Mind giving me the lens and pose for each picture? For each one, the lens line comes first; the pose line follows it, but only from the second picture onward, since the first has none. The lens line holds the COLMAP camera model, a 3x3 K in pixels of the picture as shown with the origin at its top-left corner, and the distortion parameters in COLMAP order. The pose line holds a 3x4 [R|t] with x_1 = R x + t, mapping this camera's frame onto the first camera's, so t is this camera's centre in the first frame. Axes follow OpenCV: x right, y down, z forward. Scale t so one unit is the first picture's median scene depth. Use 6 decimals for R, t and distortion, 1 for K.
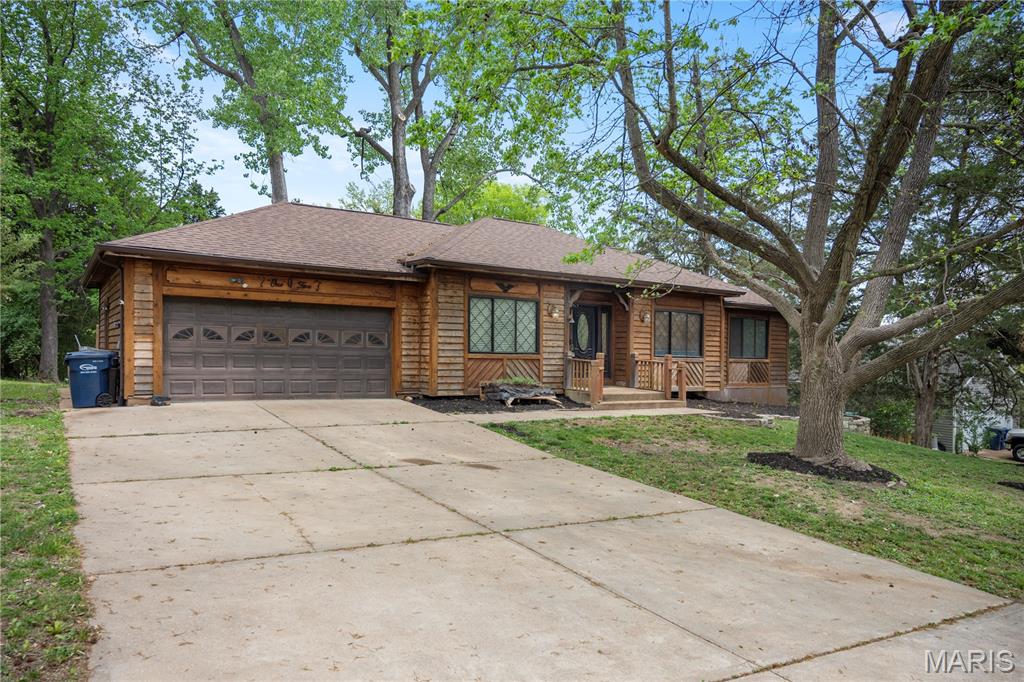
lens RADIAL K [[692.0, 0, 512.0], [0, 692.0, 341.0], [0, 0, 1]] dist [-0.006224, -0.000891]
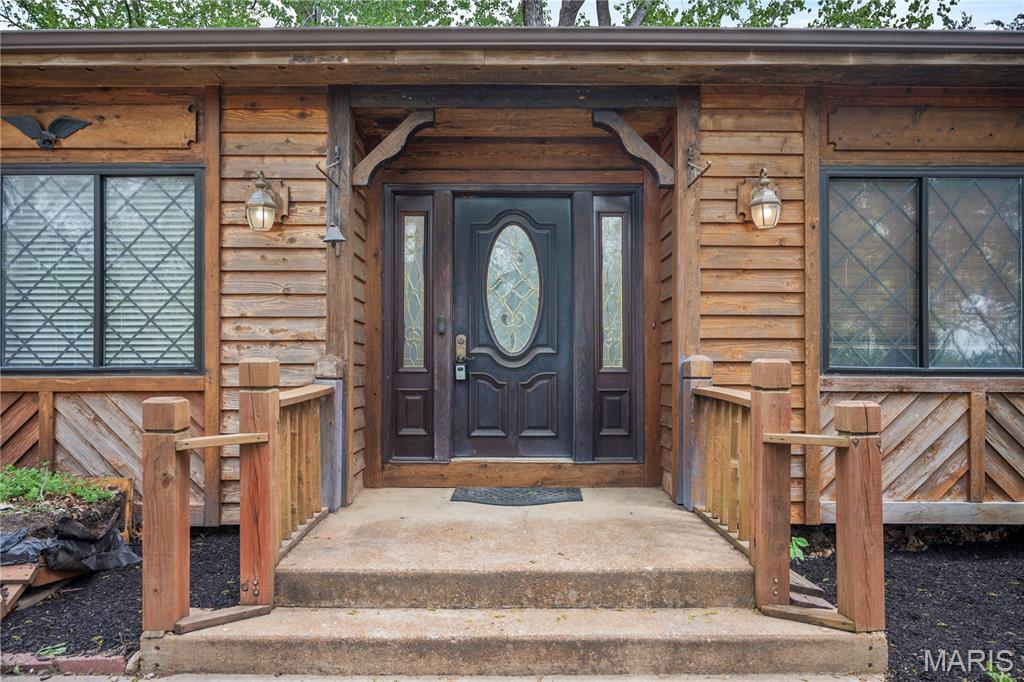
lens RADIAL K [[692.0, 0, 512.0], [0, 692.0, 341.0], [0, 0, 1]] dist [-0.006224, -0.000891]
pose [[0.825604, -0.029323, -0.563488, 0.280546], [0.026116, 0.999564, -0.013752, 0.013676], [0.563646, -0.003363, 0.826010, 0.842992]]
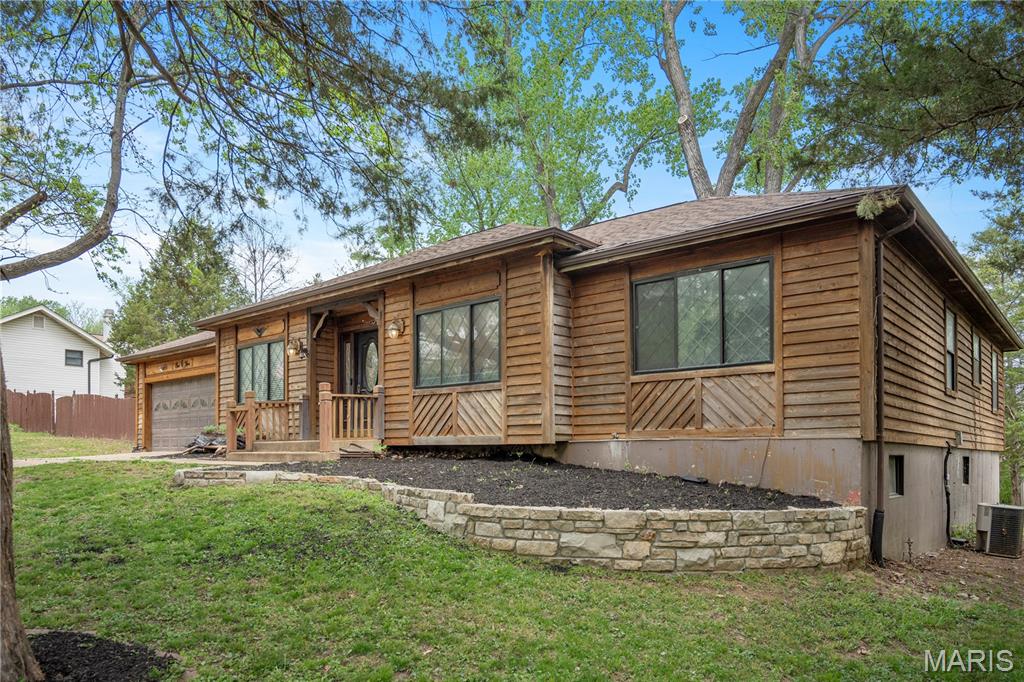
lens RADIAL K [[692.0, 0, 512.0], [0, 692.0, 341.0], [0, 0, 1]] dist [-0.006224, -0.000891]
pose [[0.269013, -0.146407, -0.951944, 0.923003], [0.062167, 0.988957, -0.134532, 0.076935], [0.961128, -0.022988, 0.275144, 1.026658]]
